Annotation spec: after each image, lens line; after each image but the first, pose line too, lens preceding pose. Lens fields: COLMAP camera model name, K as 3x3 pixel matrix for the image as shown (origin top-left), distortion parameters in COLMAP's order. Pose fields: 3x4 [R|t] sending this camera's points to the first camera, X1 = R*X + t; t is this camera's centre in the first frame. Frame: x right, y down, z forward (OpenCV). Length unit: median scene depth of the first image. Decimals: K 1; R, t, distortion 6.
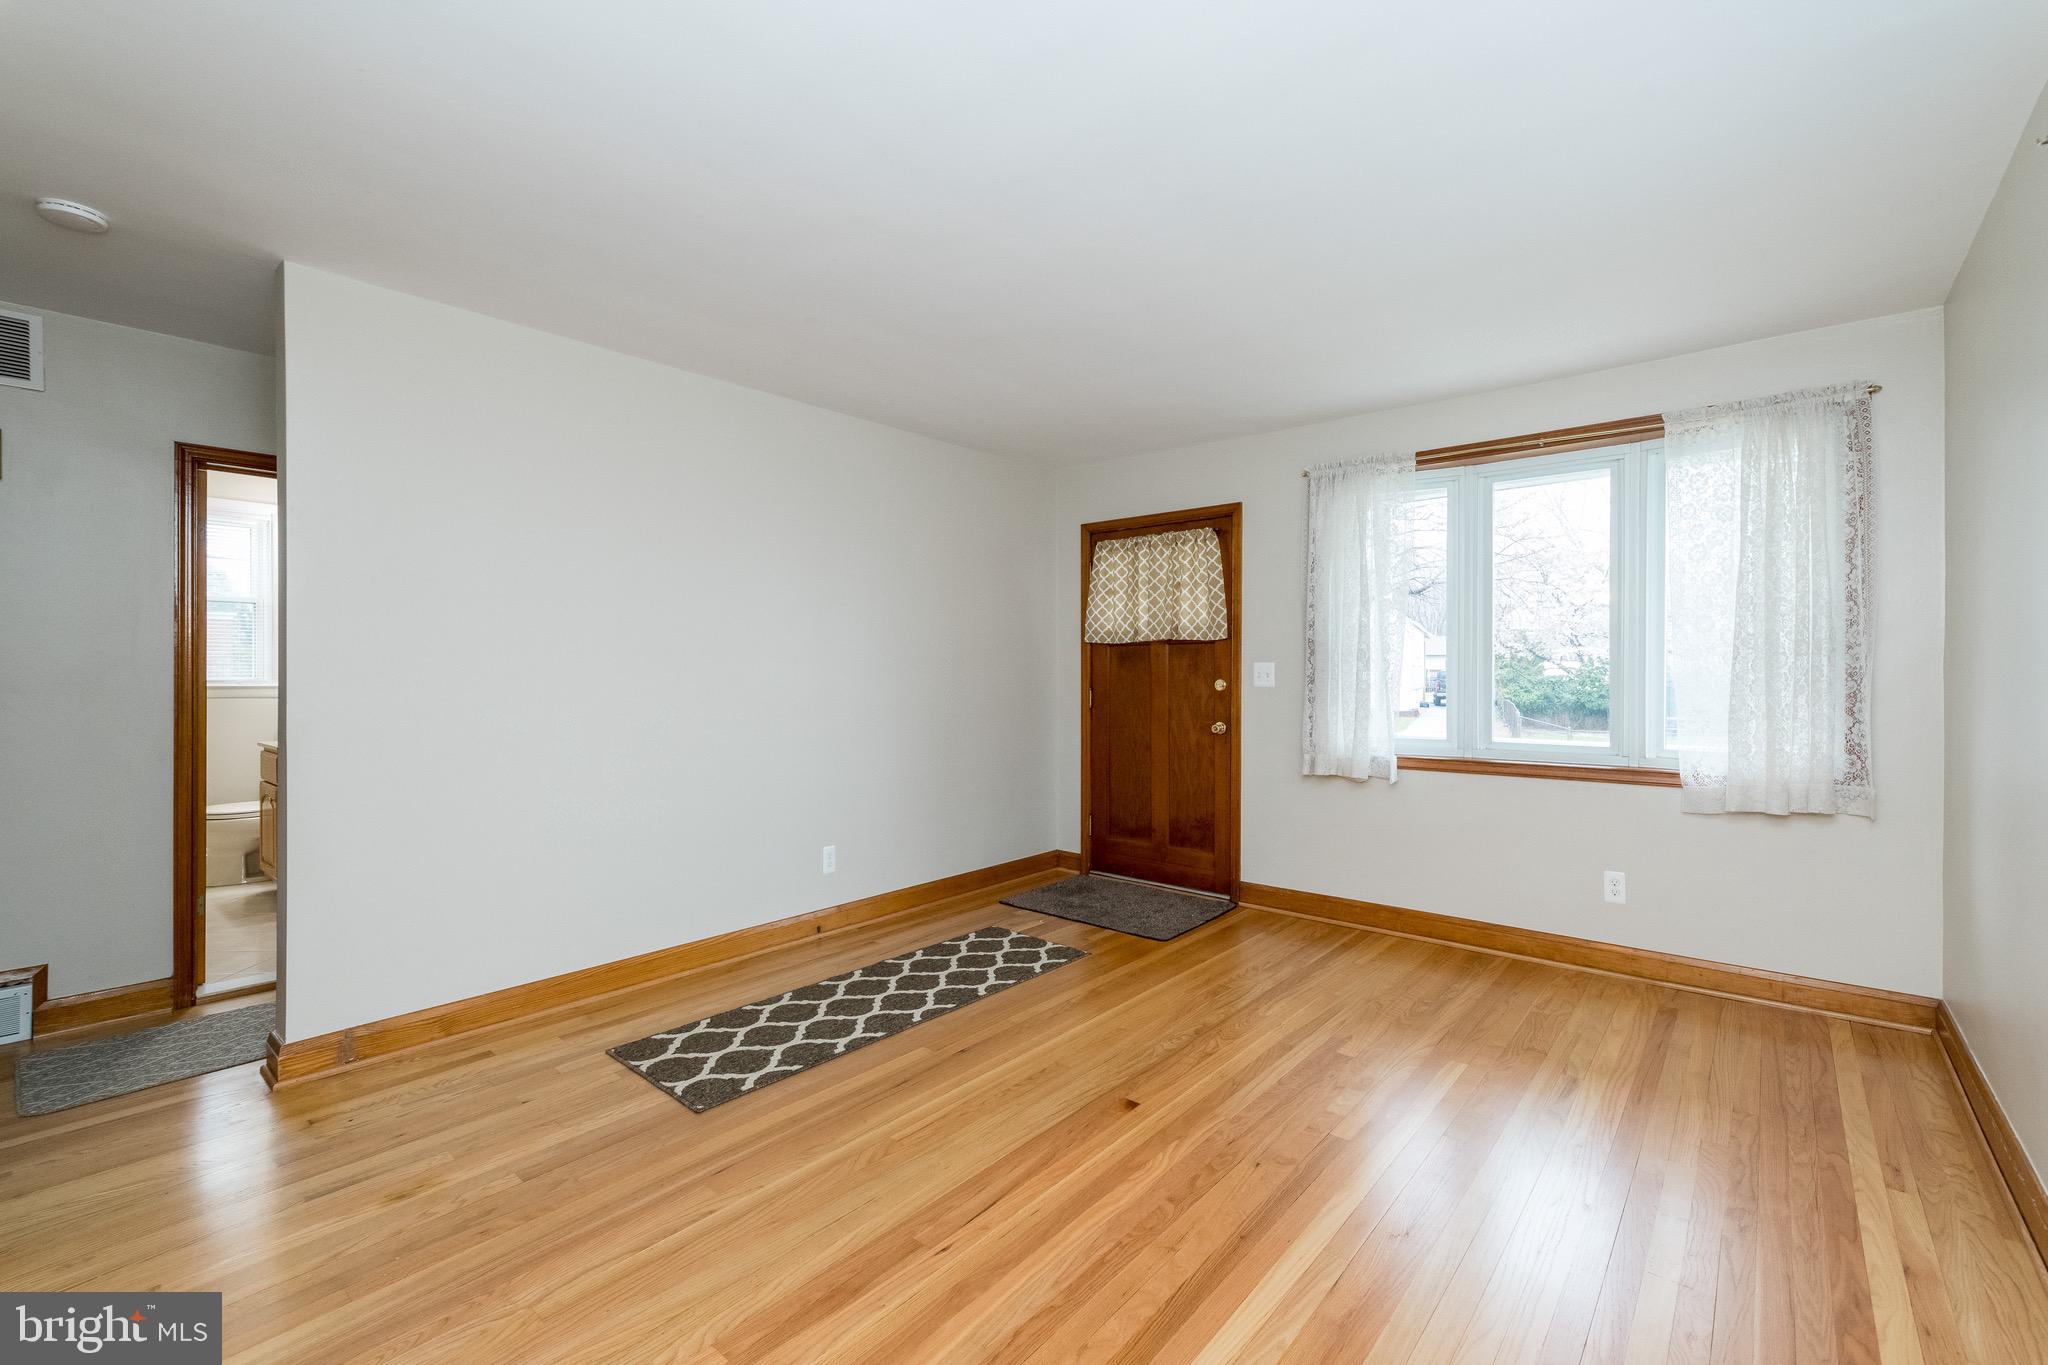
lens RADIAL K [[872.5, 0, 1022.4], [0, 872.5, 680.1], [0, 0, 1]] dist [0.009585, -0.000480]
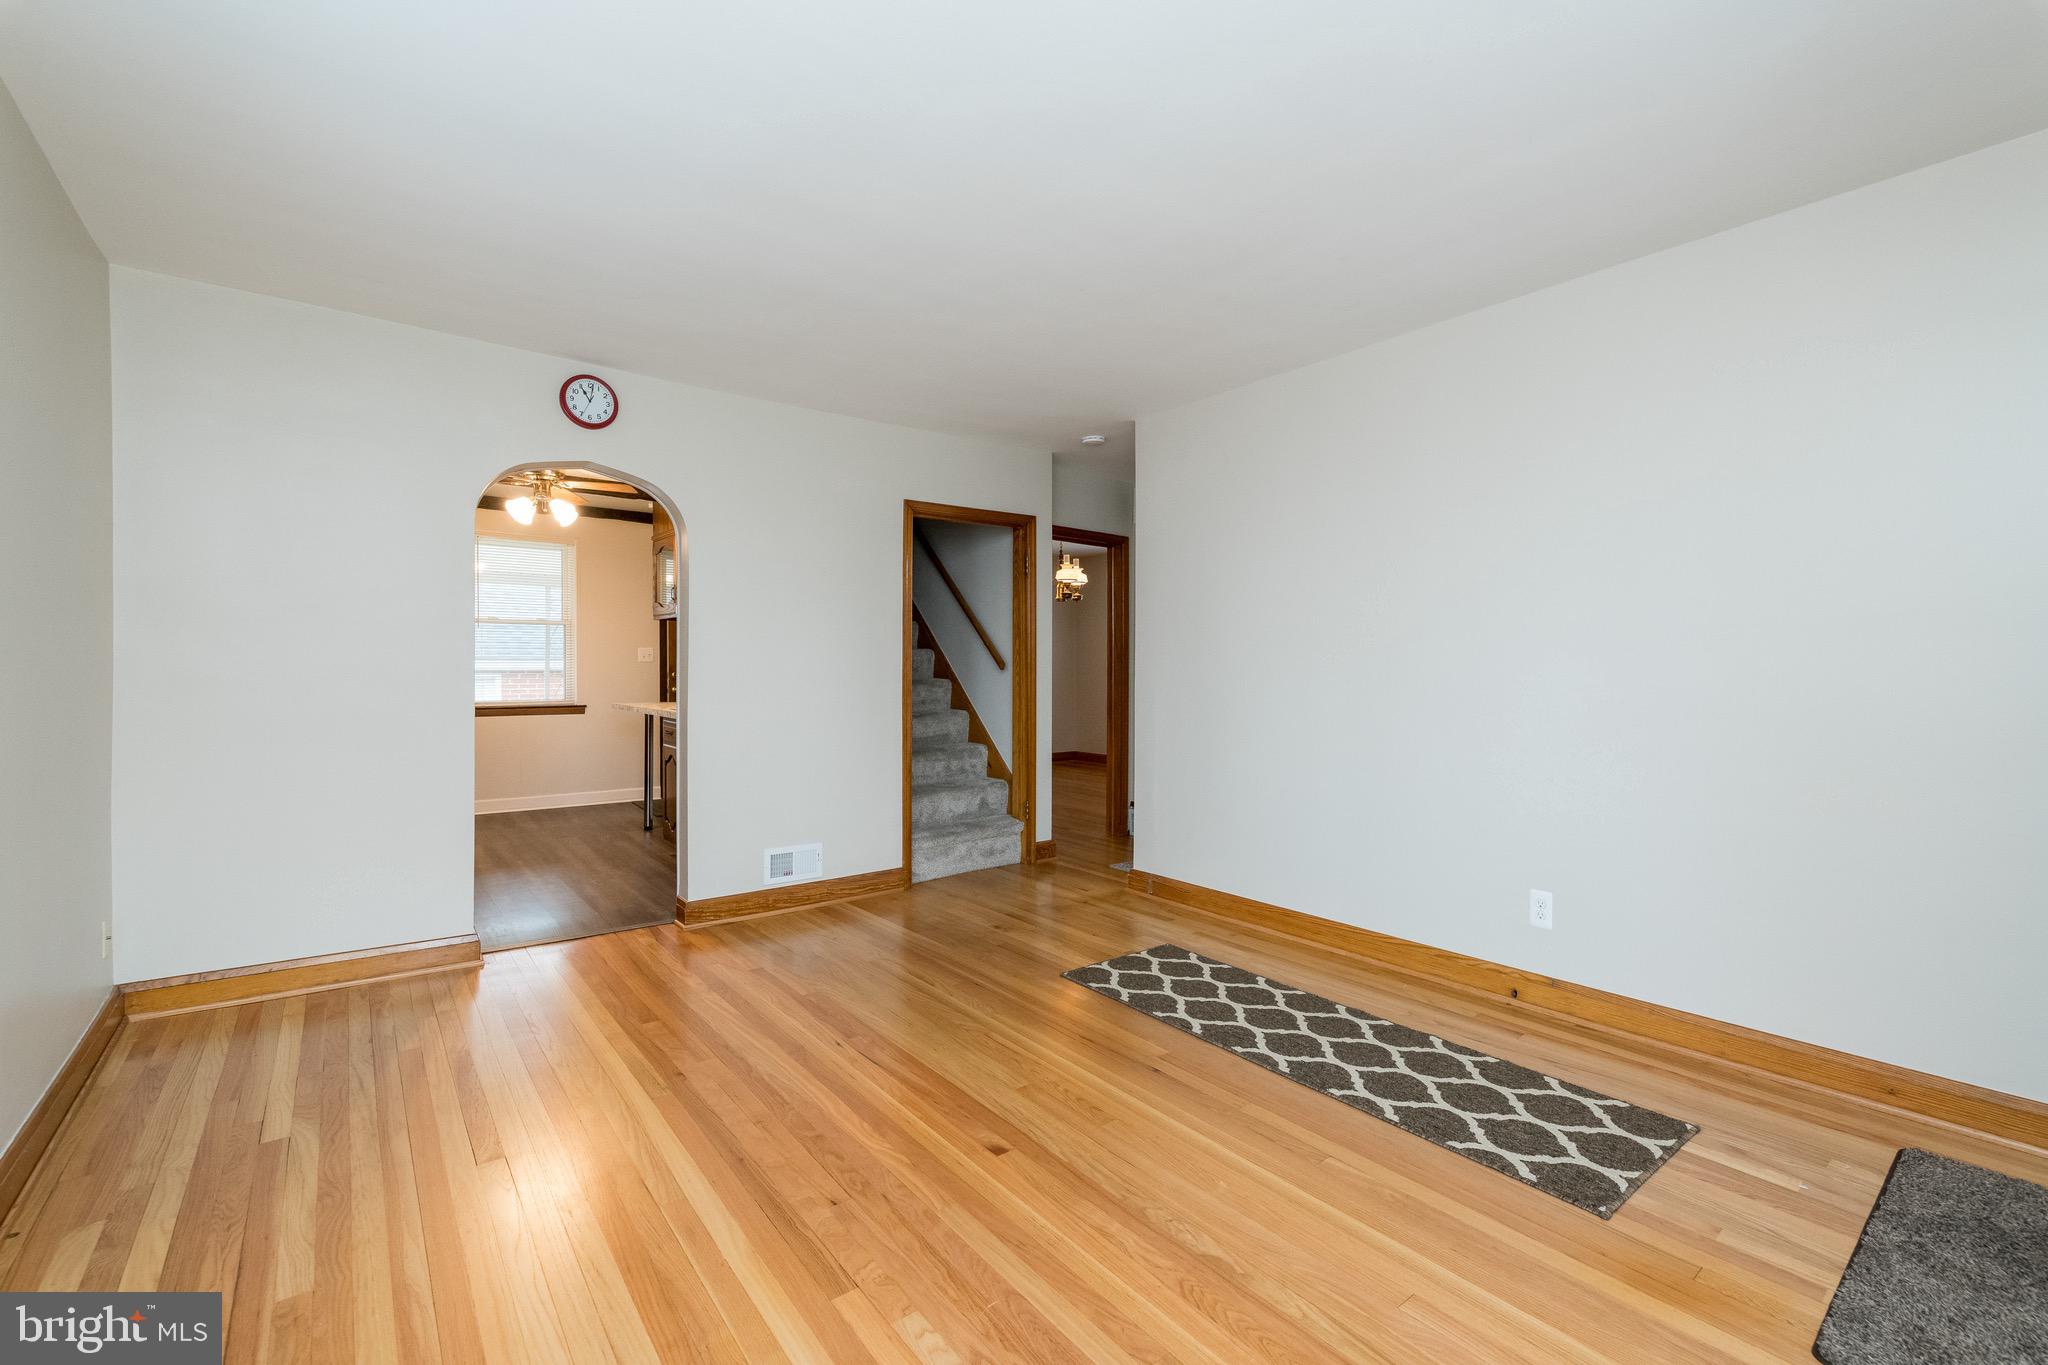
lens RADIAL K [[872.5, 0, 1024.0], [0, 872.5, 666.2], [0, 0, 1]] dist [0.009585, -0.000480]
pose [[-0.200023, -0.000061, -0.979791, 0.626762], [-0.011296, 0.999934, 0.002243, 0.007619], [0.979726, 0.011517, -0.200010, 0.780894]]
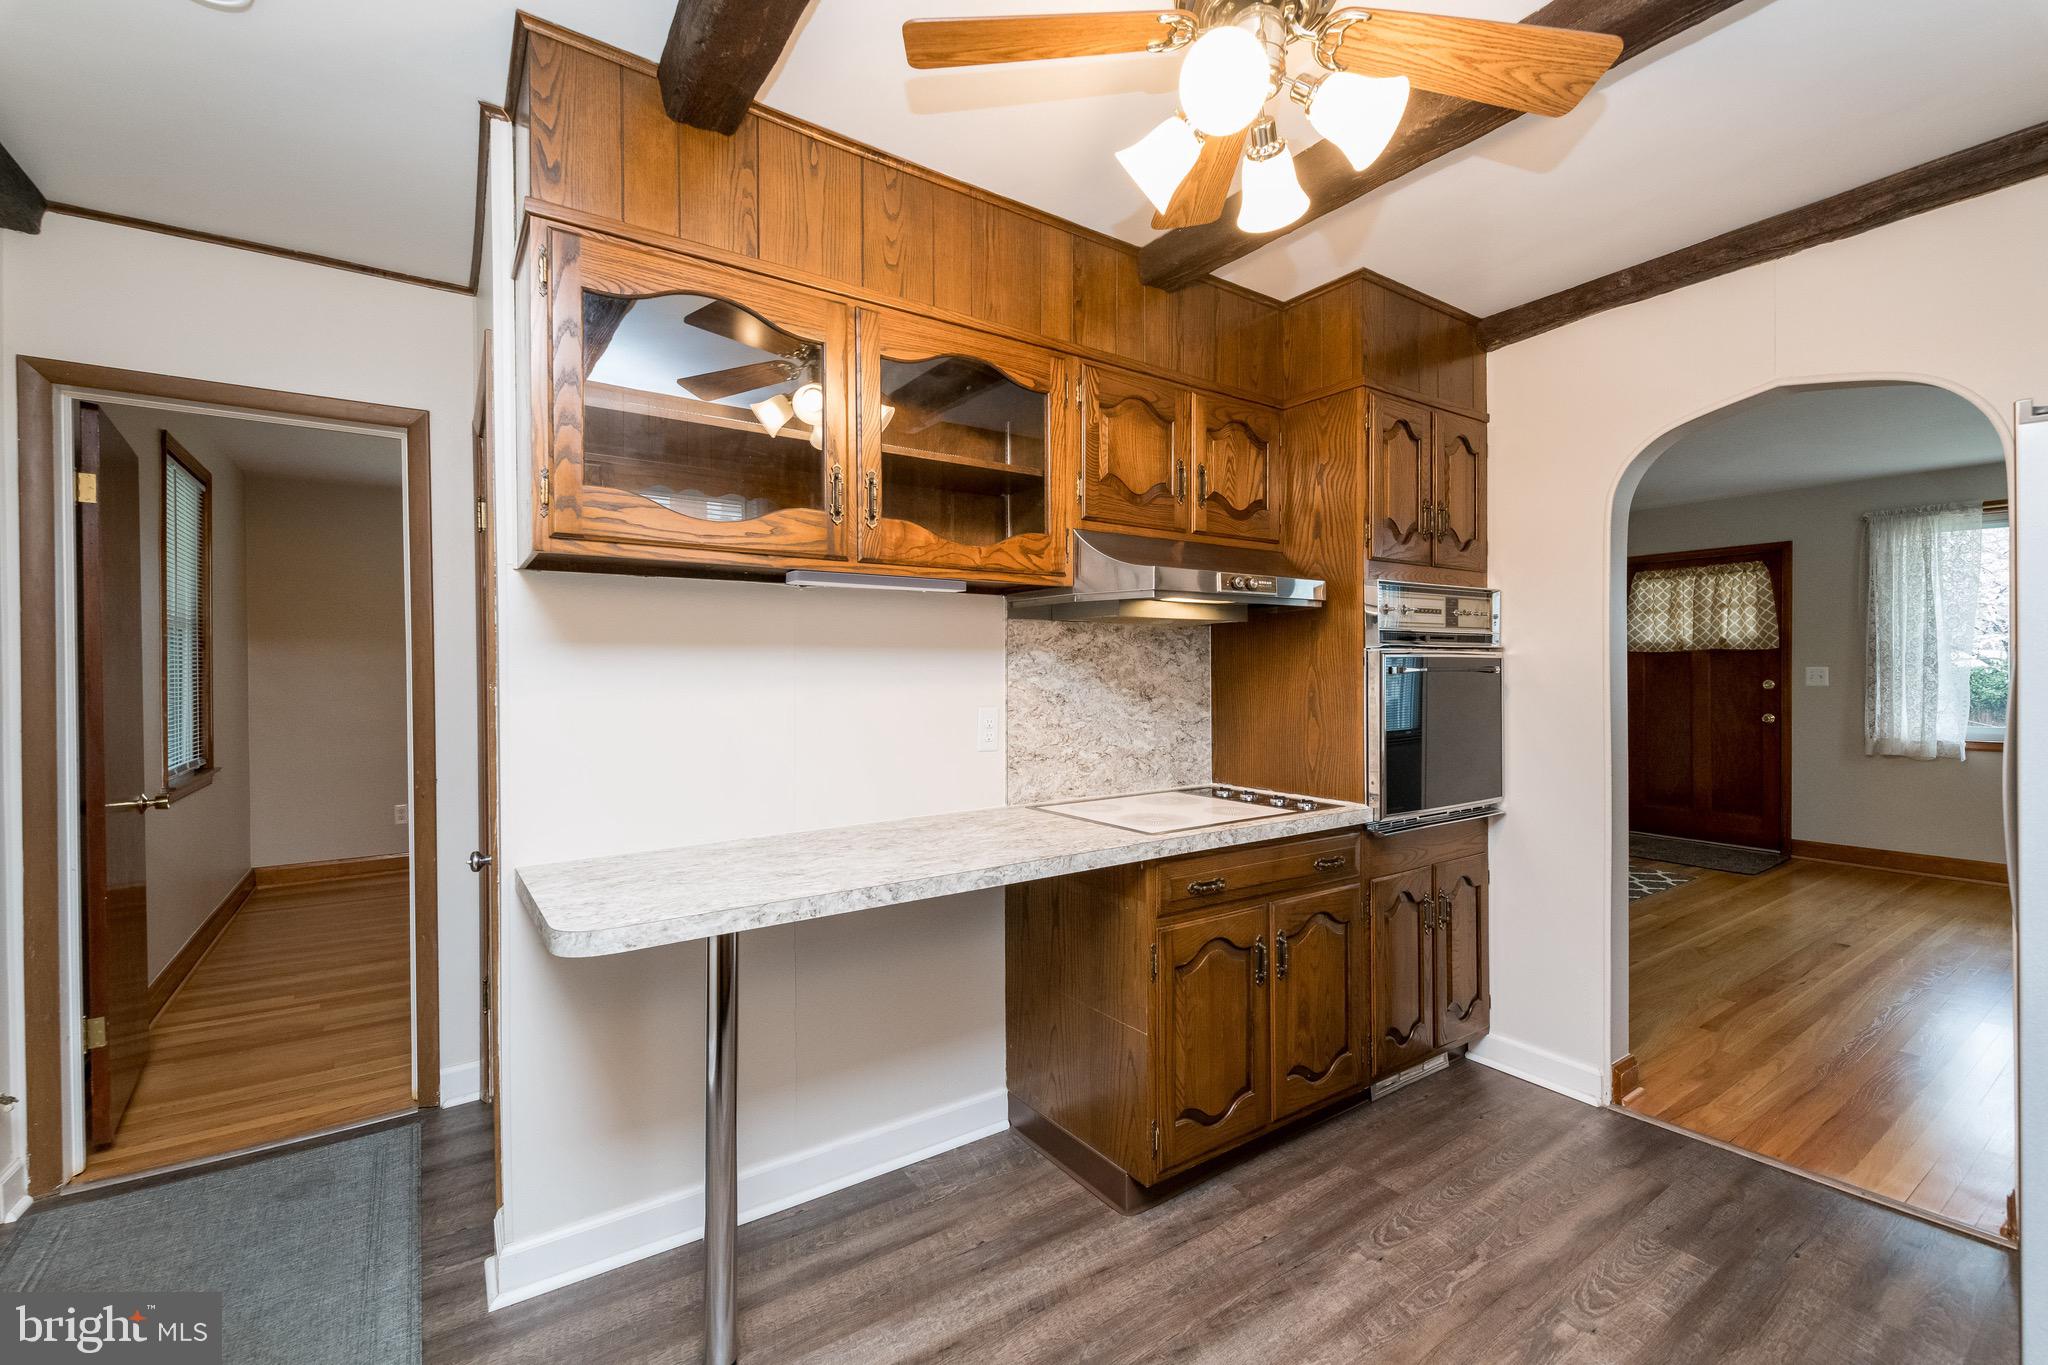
lens RADIAL K [[872.5, 0, 1021.9], [0, 872.5, 677.2], [0, 0, 1]] dist [0.009585, -0.000480]
pose [[0.965466, -0.003218, -0.260509, -0.606400], [0.003789, 0.999991, 0.001691, -0.014350], [0.260501, -0.002620, 0.965470, -0.639406]]
